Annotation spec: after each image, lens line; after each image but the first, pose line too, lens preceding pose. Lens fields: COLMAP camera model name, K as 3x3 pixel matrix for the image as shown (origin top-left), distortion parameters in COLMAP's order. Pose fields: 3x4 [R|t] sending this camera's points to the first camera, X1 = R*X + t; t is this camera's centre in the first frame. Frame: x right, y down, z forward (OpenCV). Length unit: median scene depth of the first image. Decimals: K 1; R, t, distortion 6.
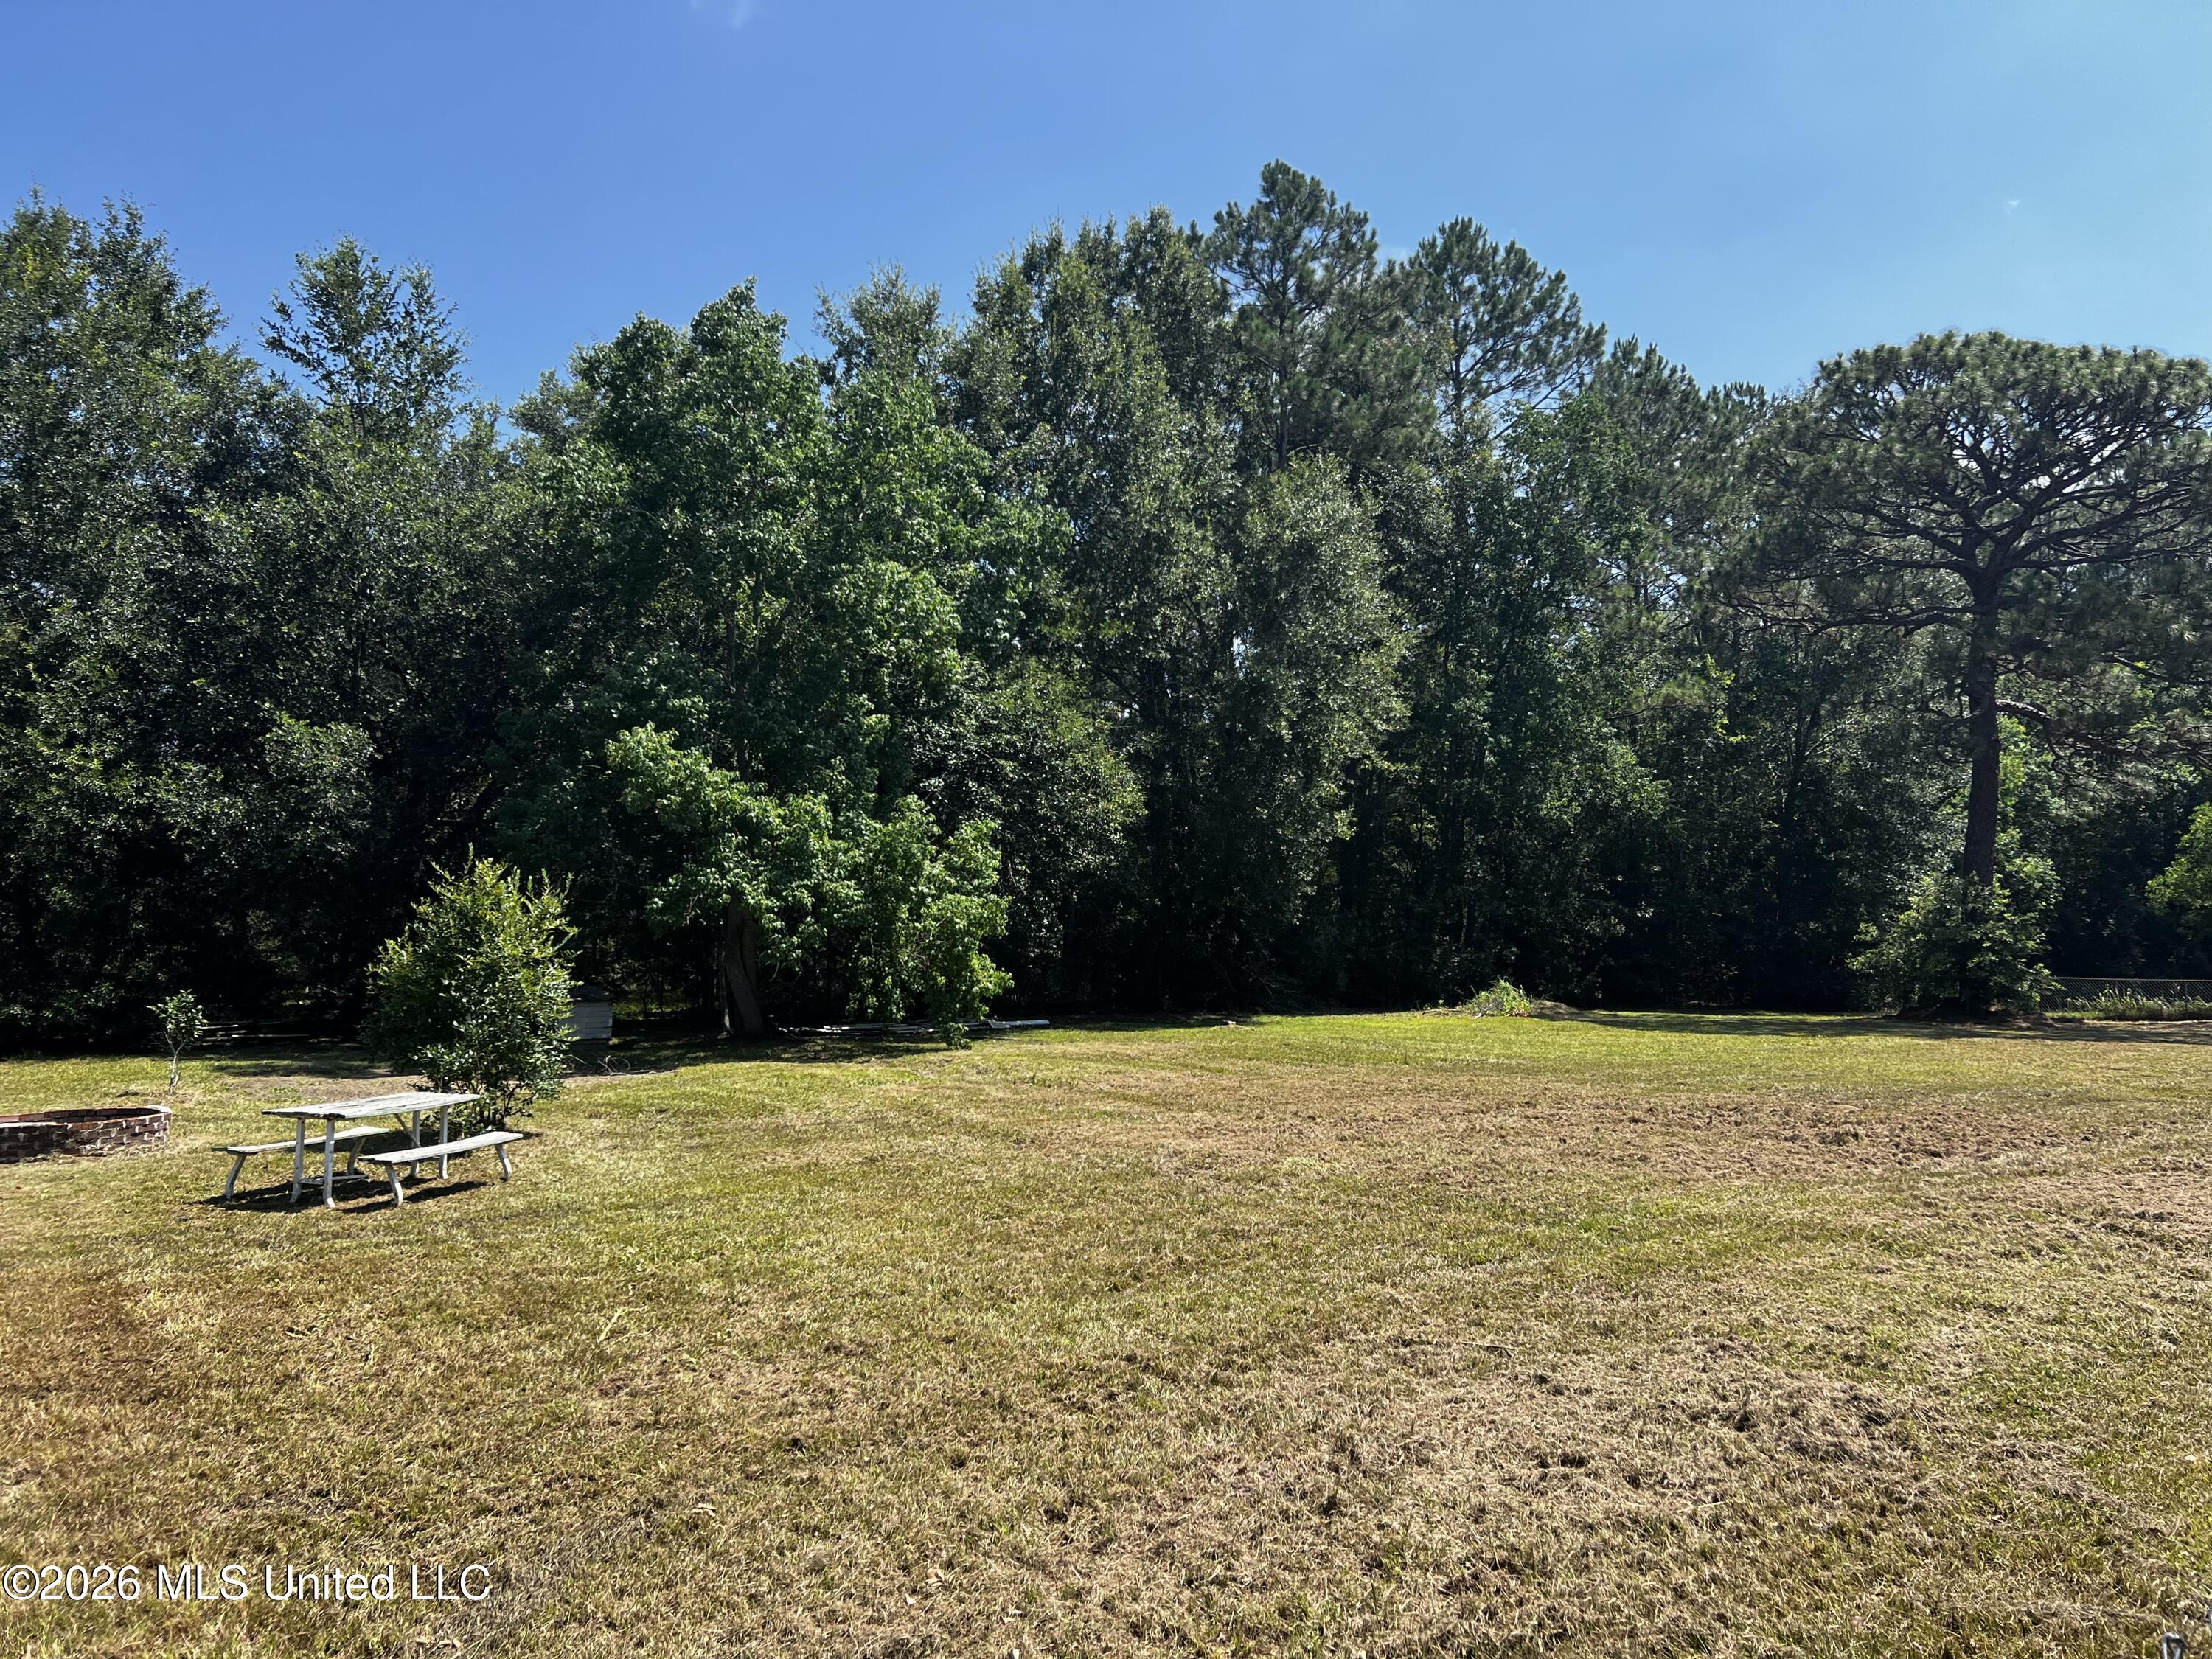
lens RADIAL K [[1672.1, 0, 1119.4], [0, 1672.1, 821.6], [0, 0, 1]] dist [0.051044, -0.037073]
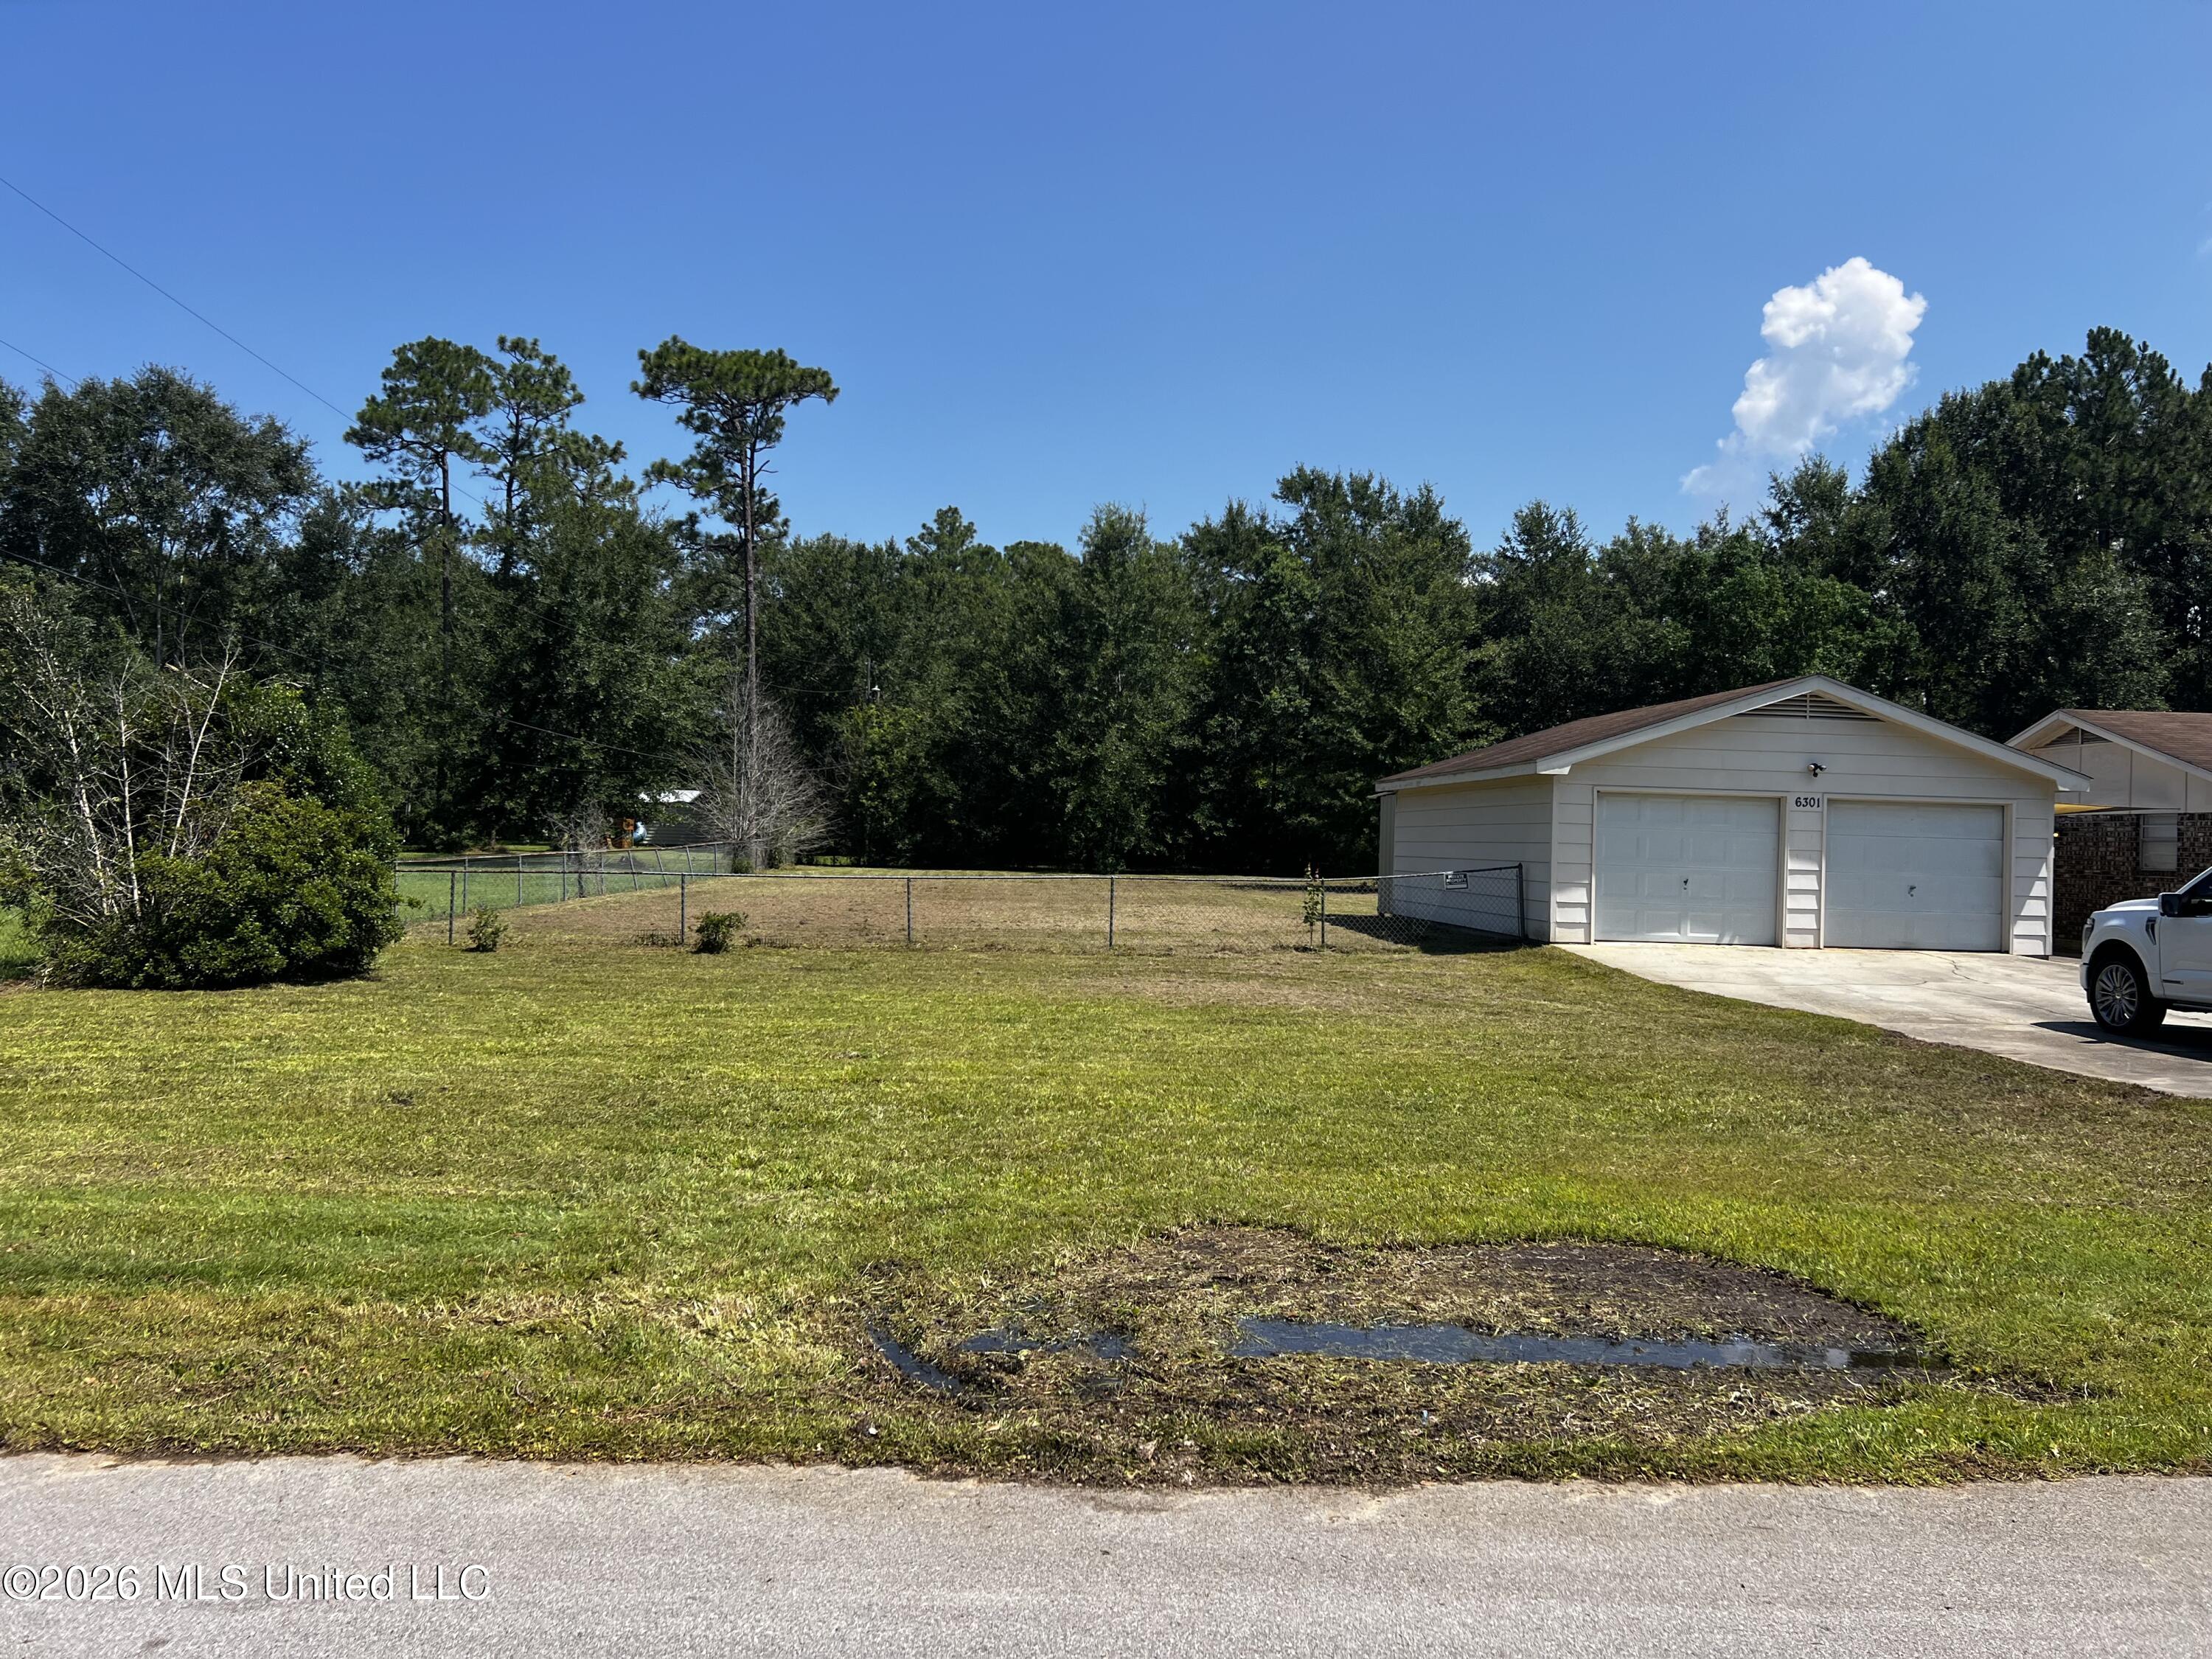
lens RADIAL K [[1674.8, 0, 1036.8], [0, 1674.8, 832.5], [0, 0, 1]] dist [0.012122, -0.039452]
pose [[0.850155, 0.024699, -0.525953, 0.162981], [0.011653, 0.997772, 0.065693, -0.109252], [0.526404, -0.061978, 0.847973, -1.489265]]
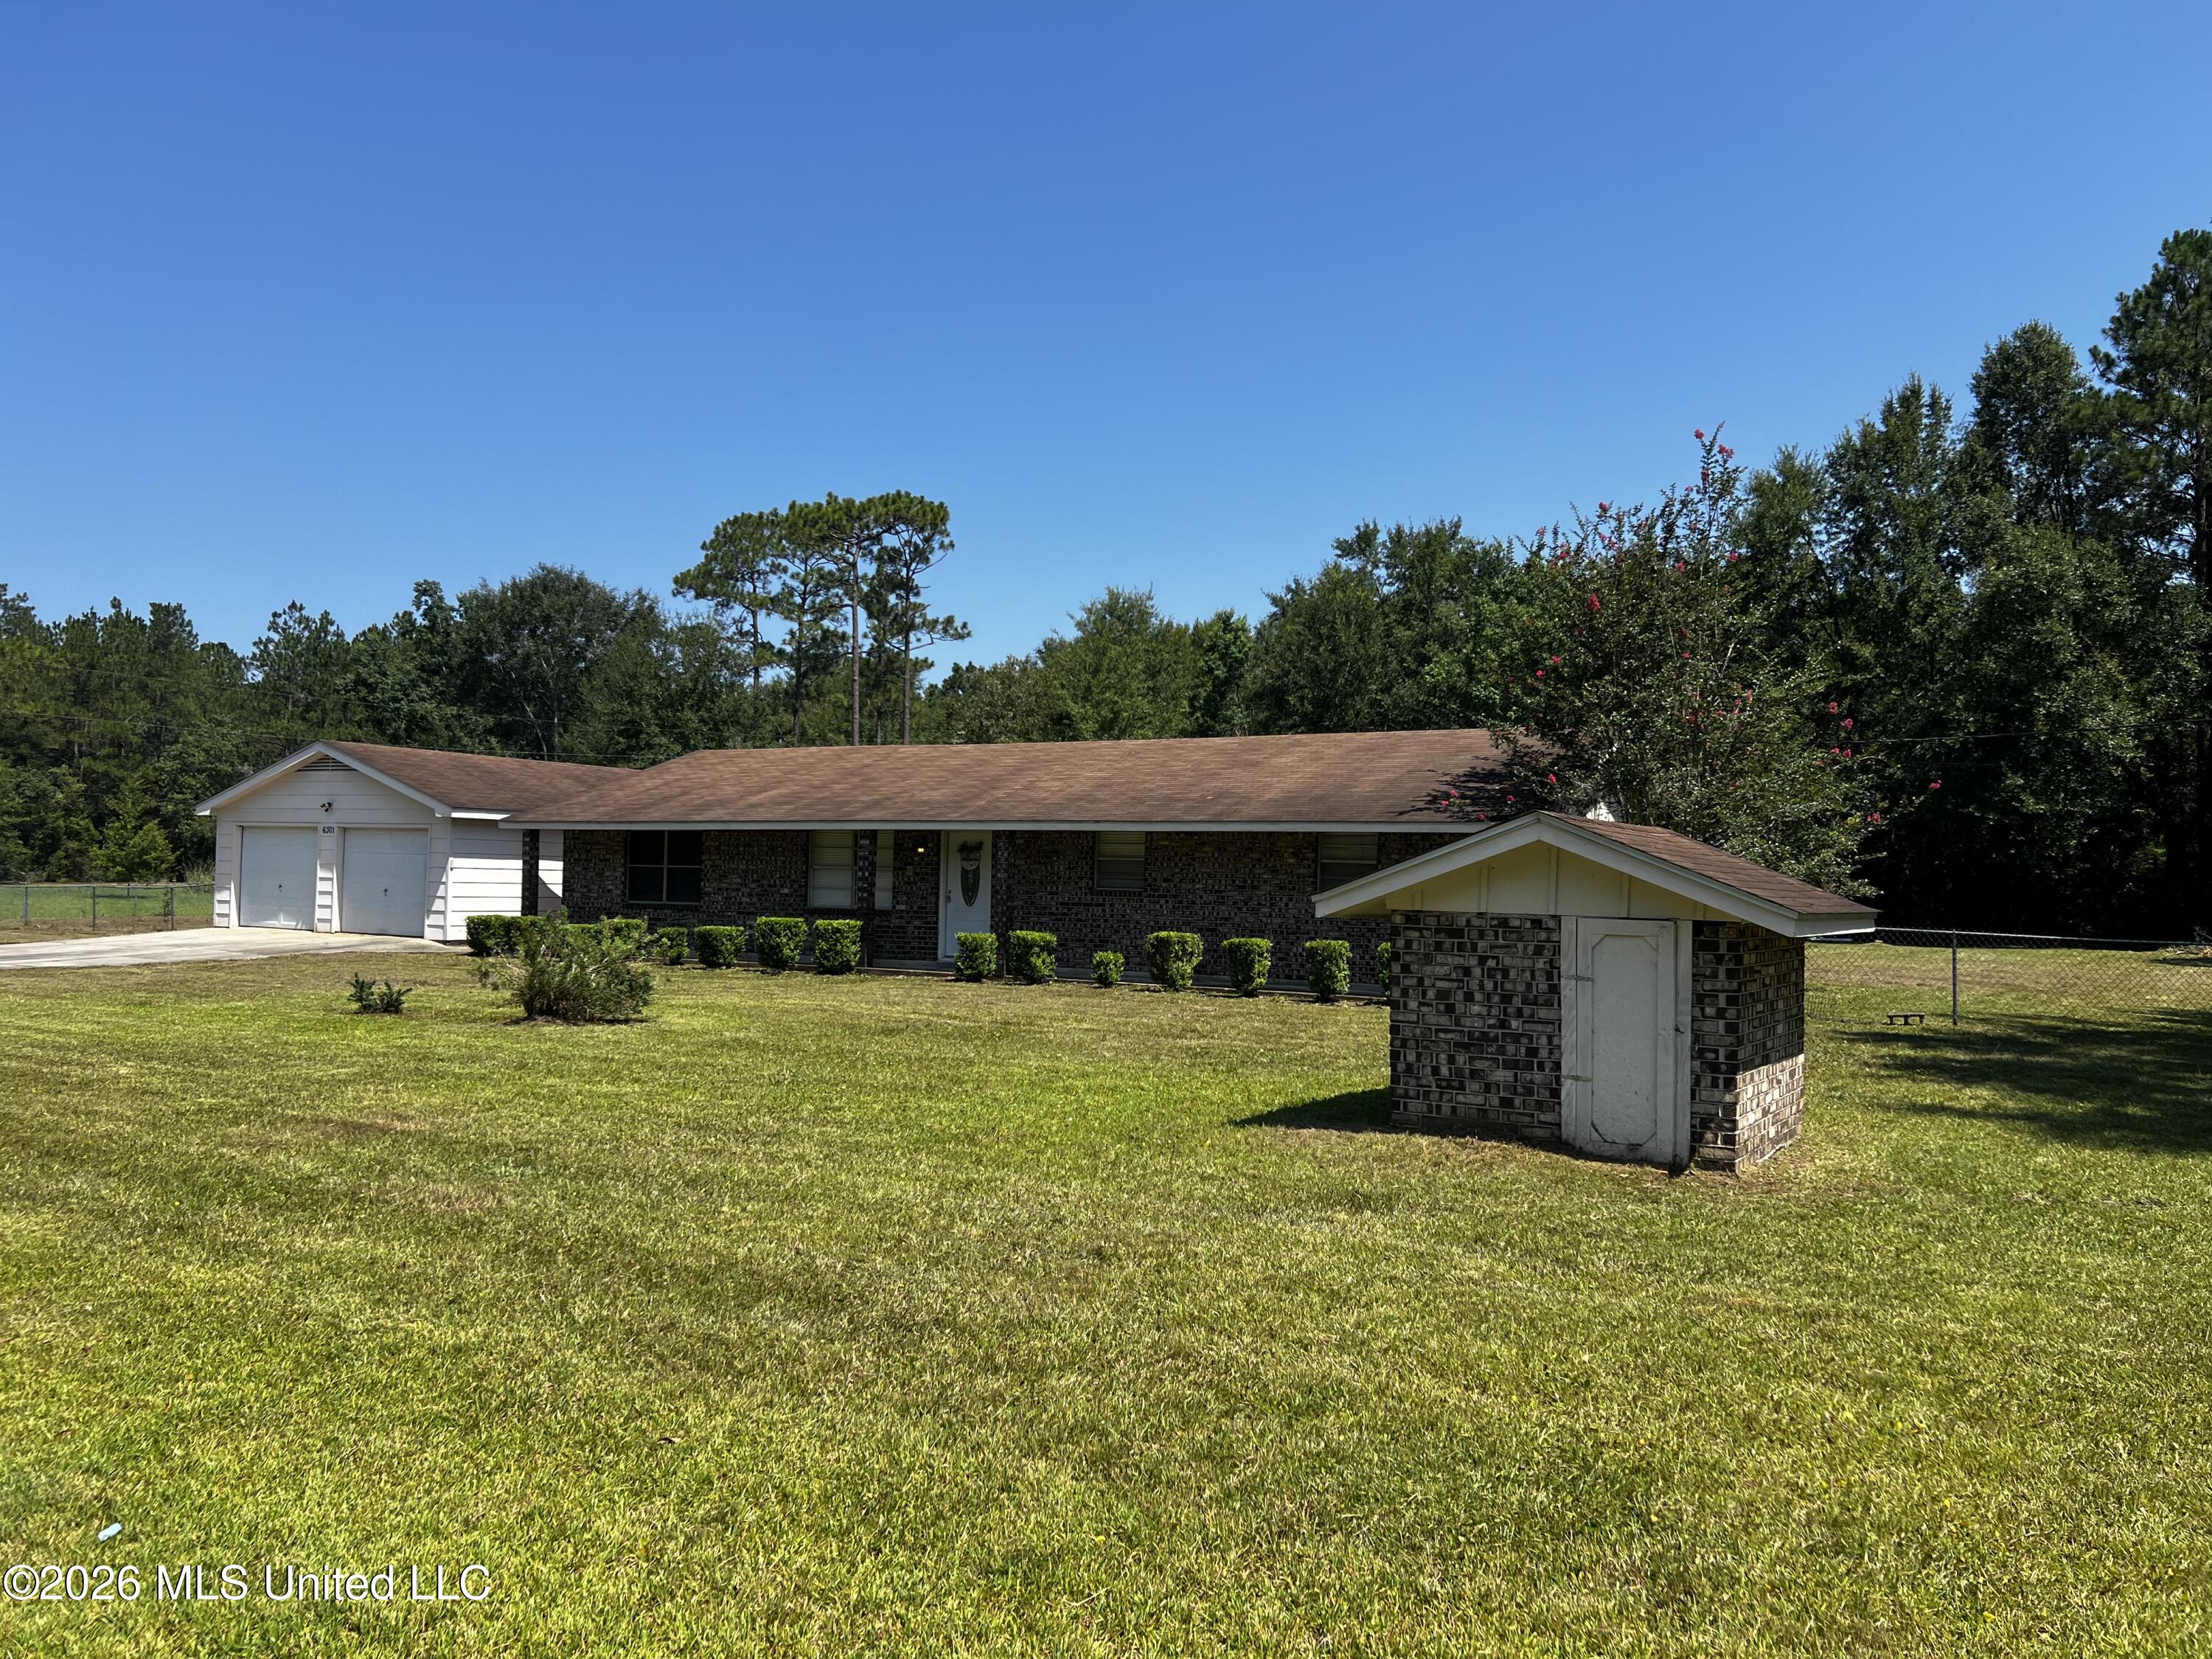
lens RADIAL K [[1669.0, 0, 1115.1], [0, 1669.0, 850.8], [0, 0, 1]] dist [0.050973, -0.050889]
pose [[0.422553, -0.001373, -0.906337, 1.589107], [0.045976, 0.998744, 0.019922, -0.036863], [0.905171, -0.050088, 0.422085, -0.408508]]
